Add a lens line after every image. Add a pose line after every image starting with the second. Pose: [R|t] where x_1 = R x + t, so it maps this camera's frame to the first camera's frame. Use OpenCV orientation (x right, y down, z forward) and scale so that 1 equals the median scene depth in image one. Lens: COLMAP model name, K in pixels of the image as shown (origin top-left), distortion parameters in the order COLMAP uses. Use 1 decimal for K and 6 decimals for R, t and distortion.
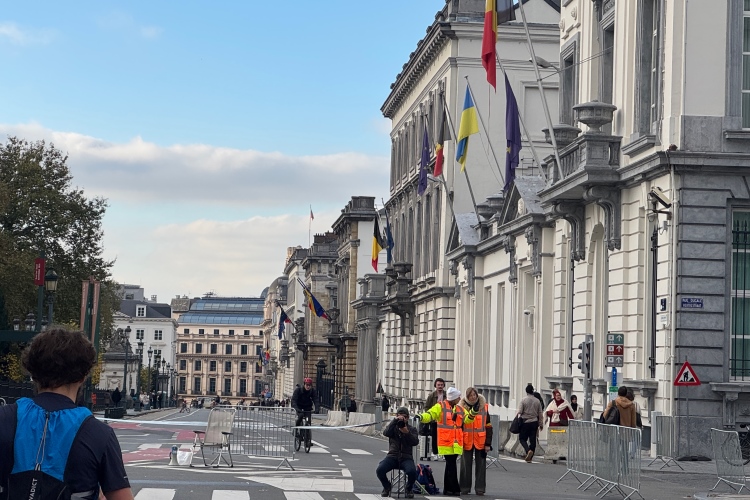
lens RADIAL K [[1650.3, 0, 374.8], [0, 1650.3, 249.9], [0, 0, 1]] dist [0.133786, 0.000000]
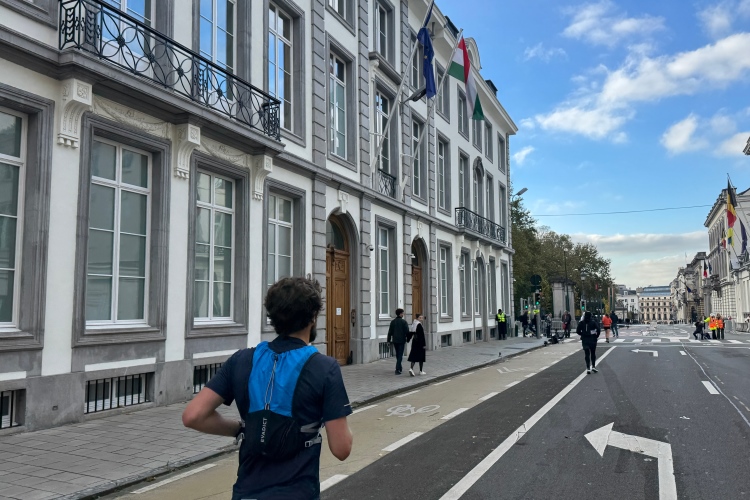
lens RADIAL K [[541.0, 0, 384.1], [0, 541.0, 269.7], [0, 0, 1]] dist [-0.005484, 0.000560]
pose [[0.845748, -0.091660, -0.525651, 0.014485], [0.084627, 0.995708, -0.037465, -0.009573], [0.526829, -0.012799, 0.849875, -0.121432]]
